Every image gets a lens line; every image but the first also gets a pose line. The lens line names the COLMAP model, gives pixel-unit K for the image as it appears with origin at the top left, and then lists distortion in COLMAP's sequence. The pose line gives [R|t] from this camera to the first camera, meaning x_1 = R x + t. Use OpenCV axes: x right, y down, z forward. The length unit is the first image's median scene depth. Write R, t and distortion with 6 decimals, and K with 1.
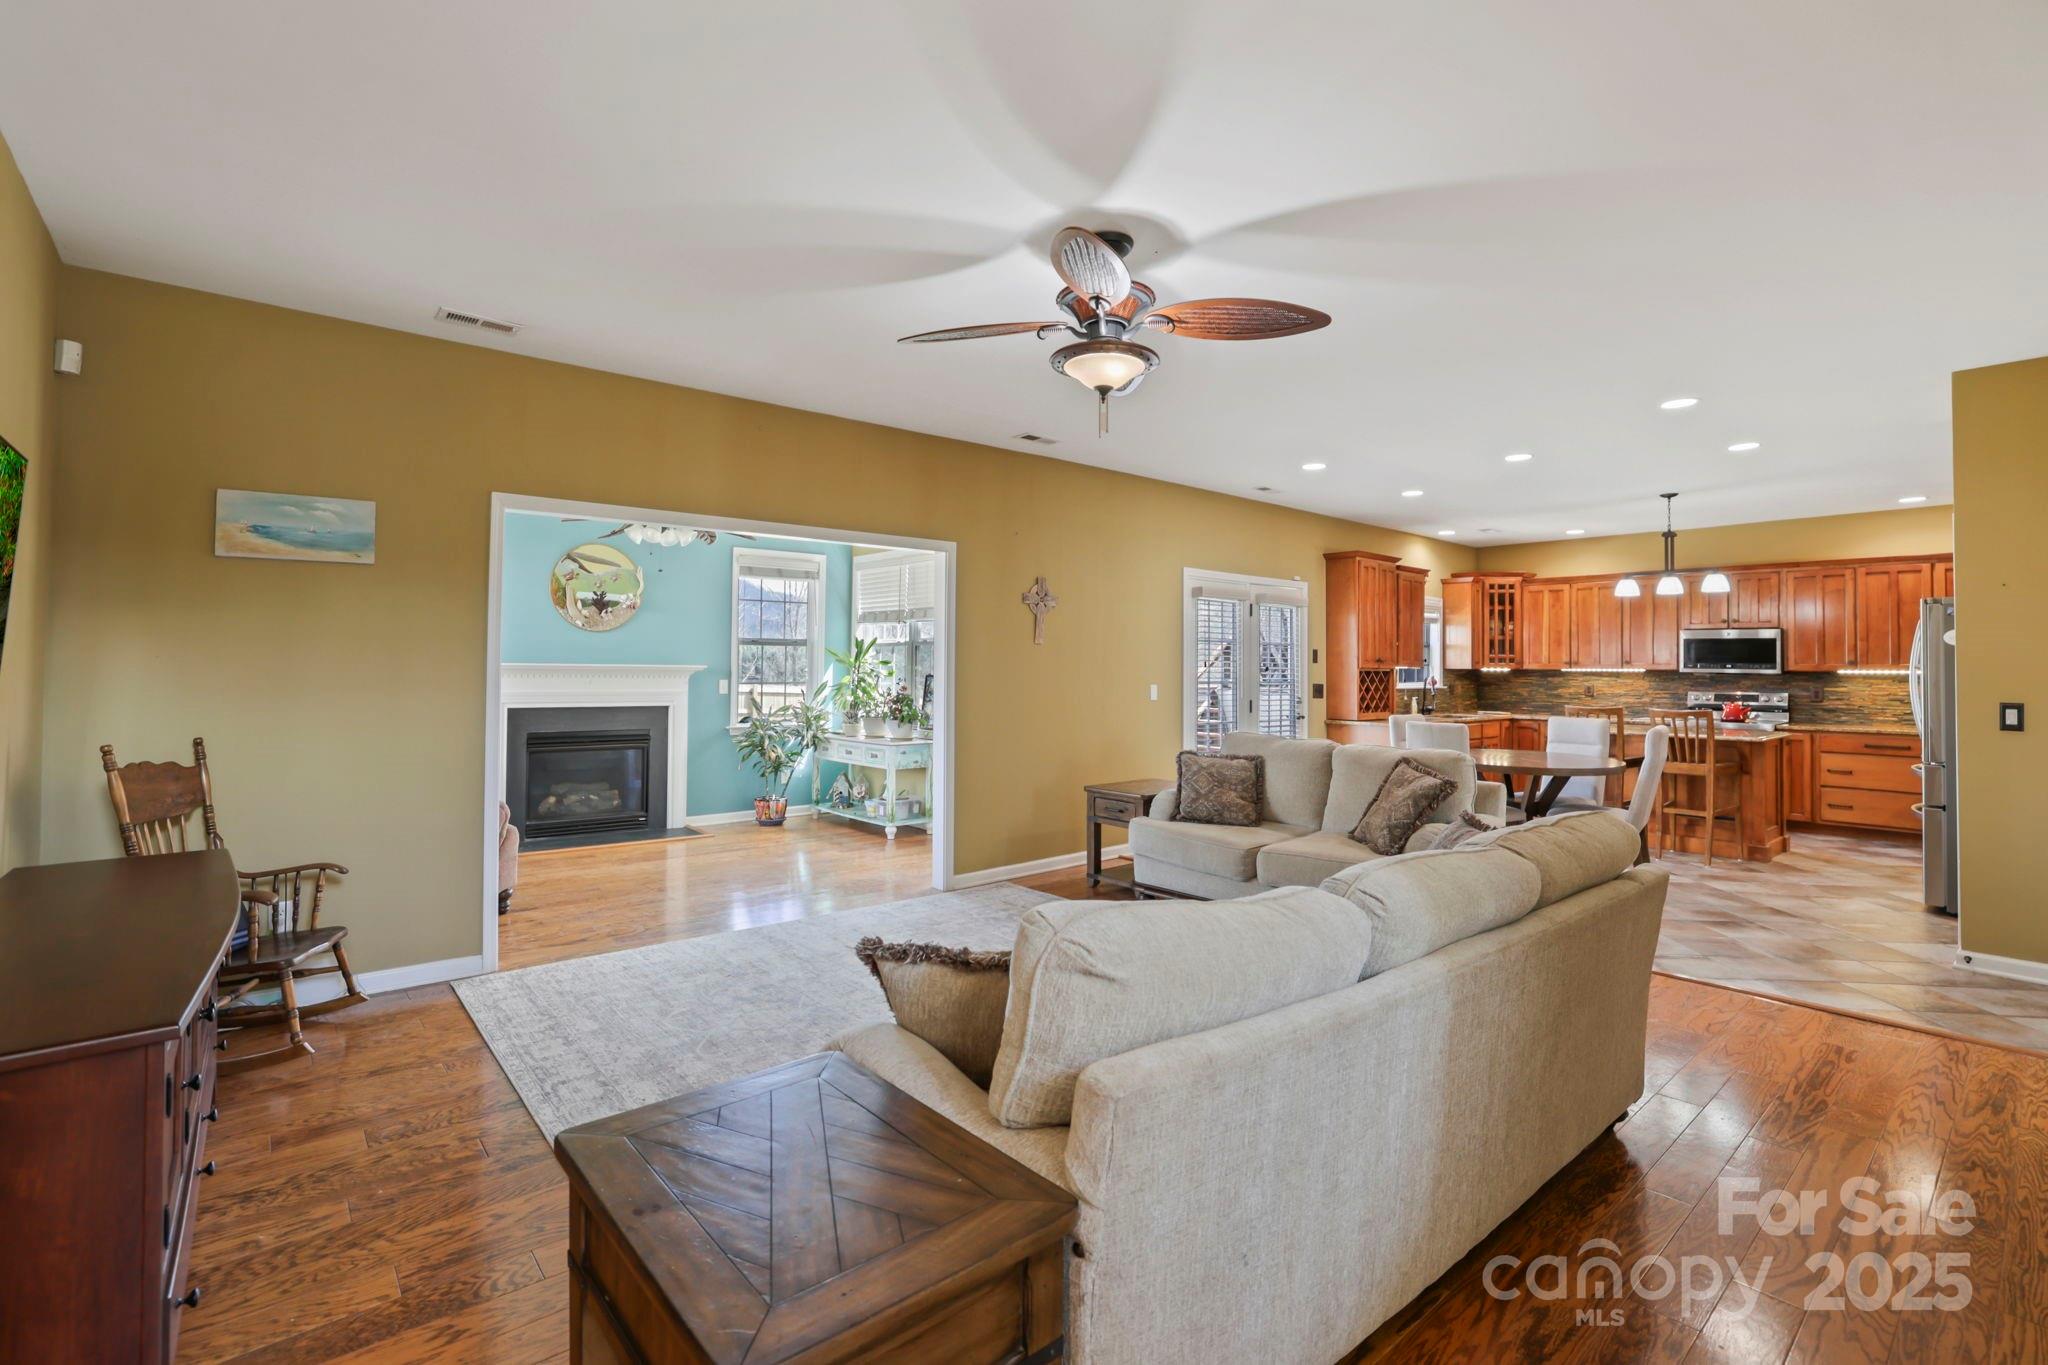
lens RADIAL K [[901.0, 0, 1017.8], [0, 901.0, 657.2], [0, 0, 1]] dist [-0.017648, 0.000620]
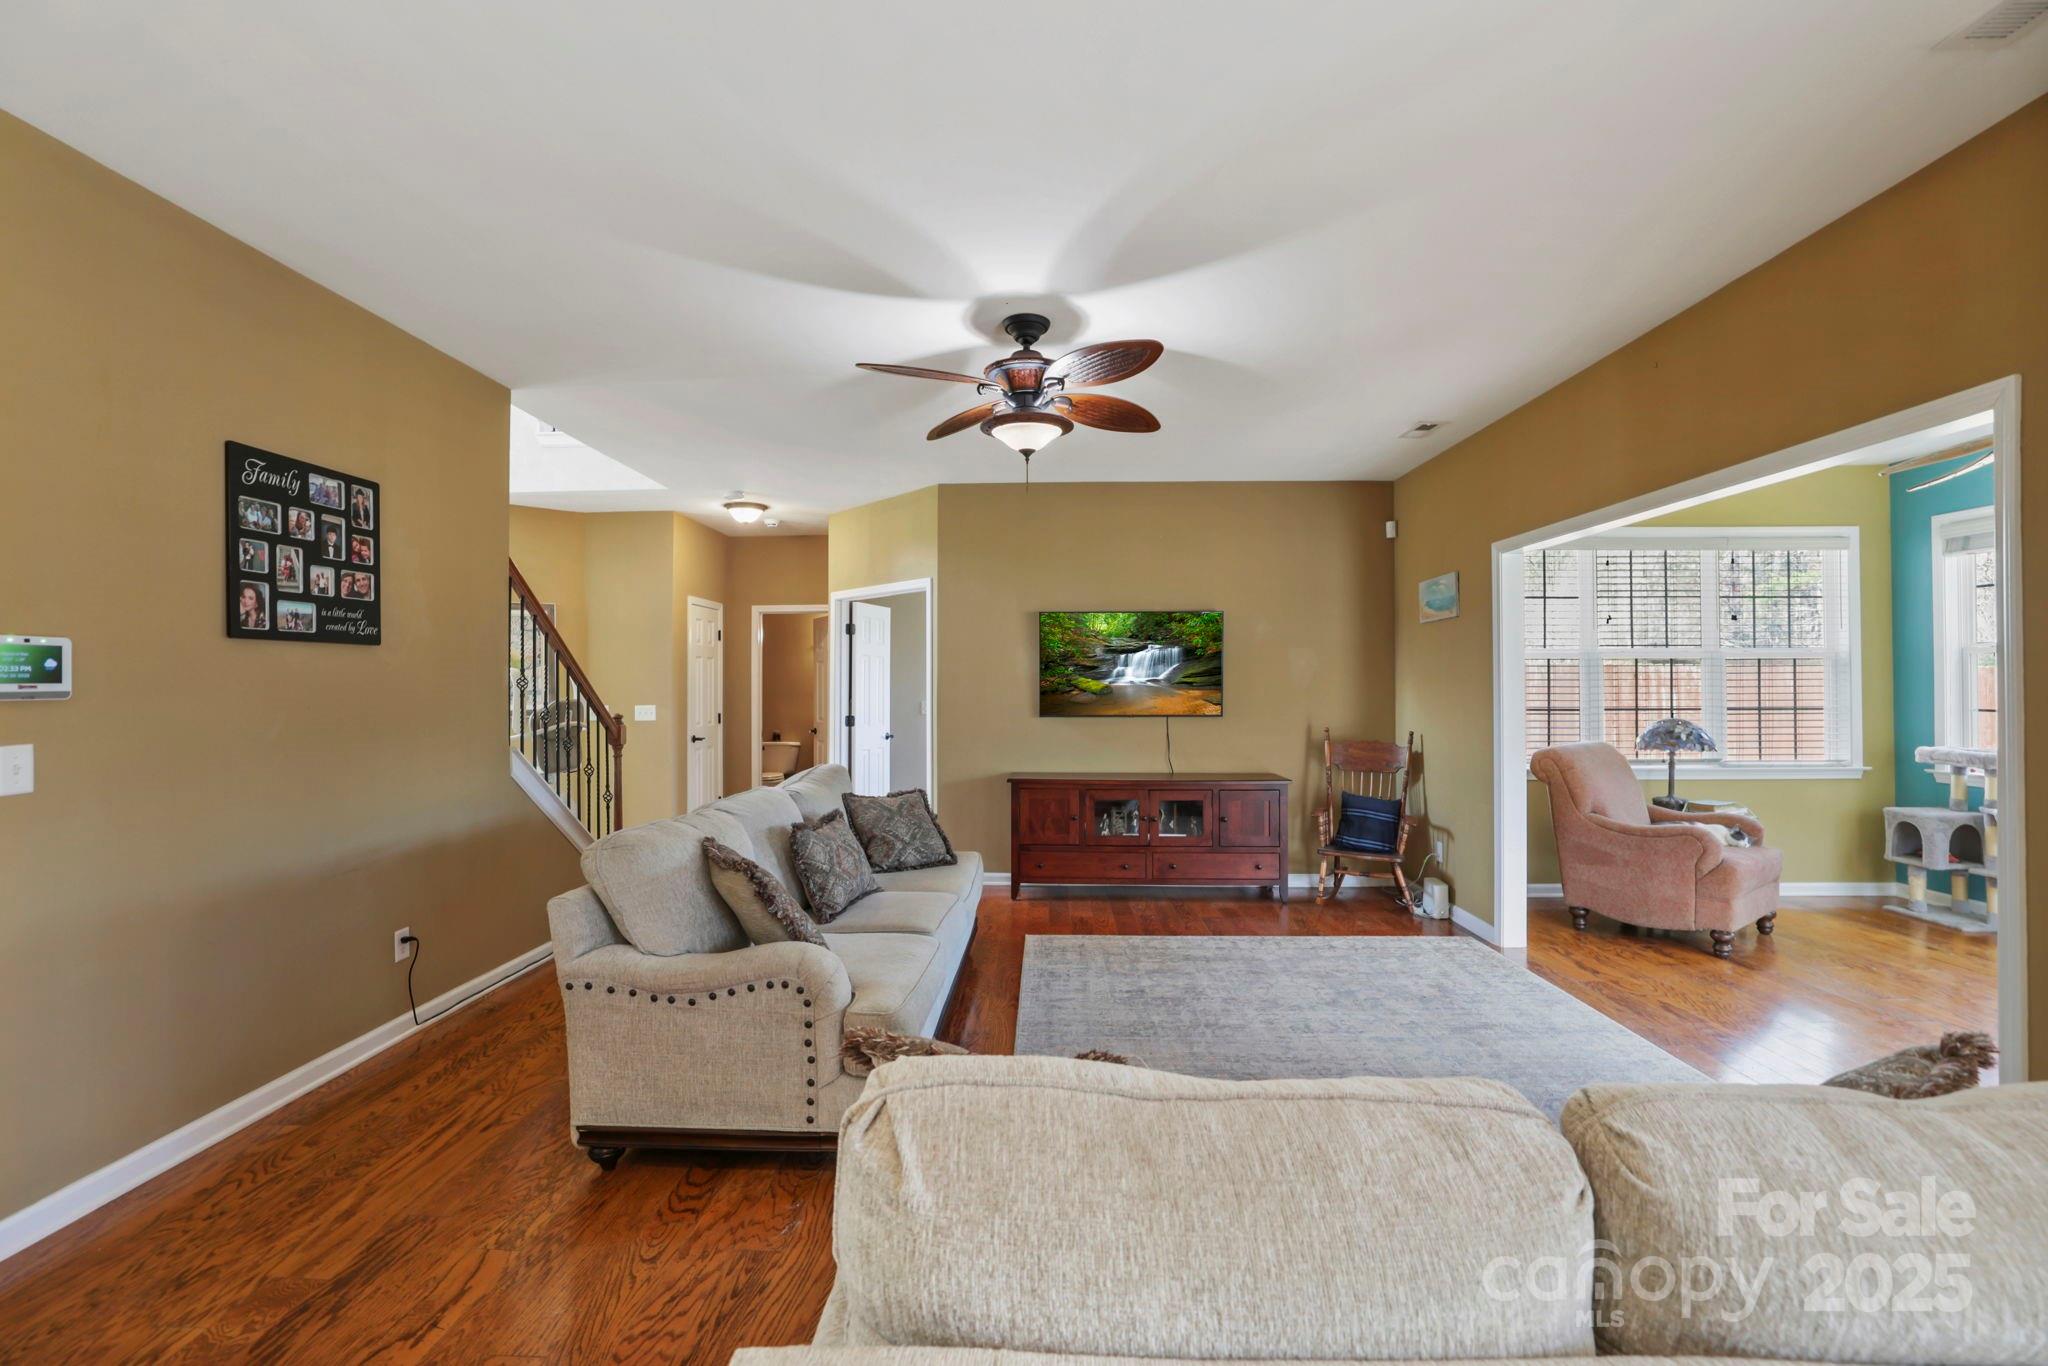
lens RADIAL K [[901.0, 0, 1021.9], [0, 901.0, 677.8], [0, 0, 1]] dist [-0.017648, 0.000620]
pose [[-0.657163, -0.010087, -0.753681, 0.383774], [0.007246, 0.999780, -0.019699, 0.007126], [0.753714, -0.018406, -0.656945, 0.692843]]
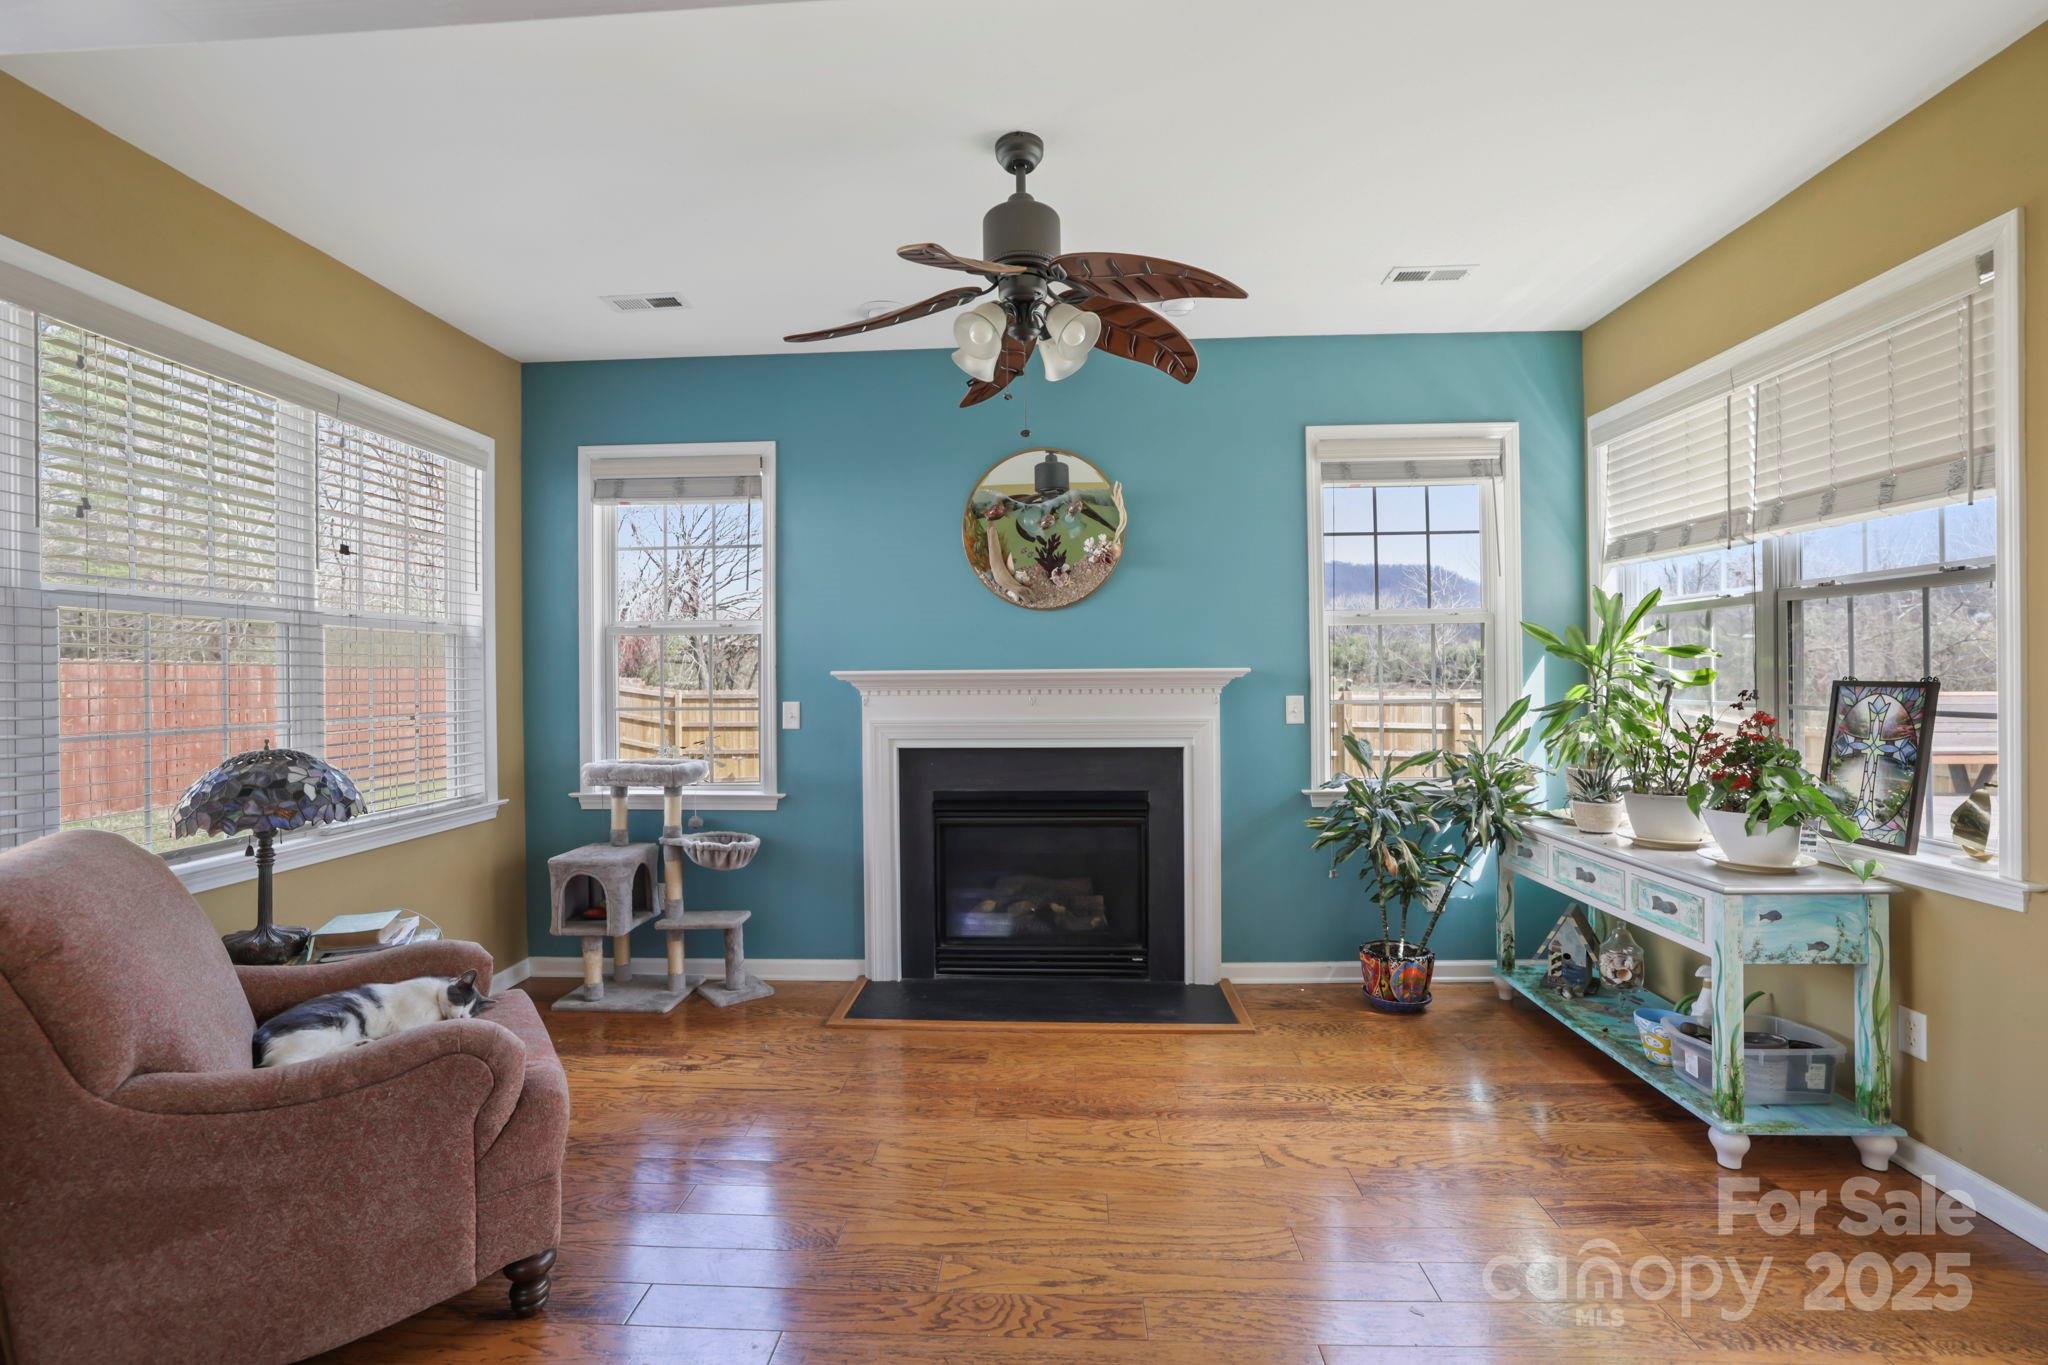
lens RADIAL K [[901.0, 0, 1026.7], [0, 901.0, 673.3], [0, 0, 1]] dist [-0.017648, 0.000620]
pose [[0.731804, -0.018572, -0.681262, -0.101706], [0.026446, 0.999650, 0.001156, 0.008790], [0.681002, -0.018863, 0.732039, 0.565931]]
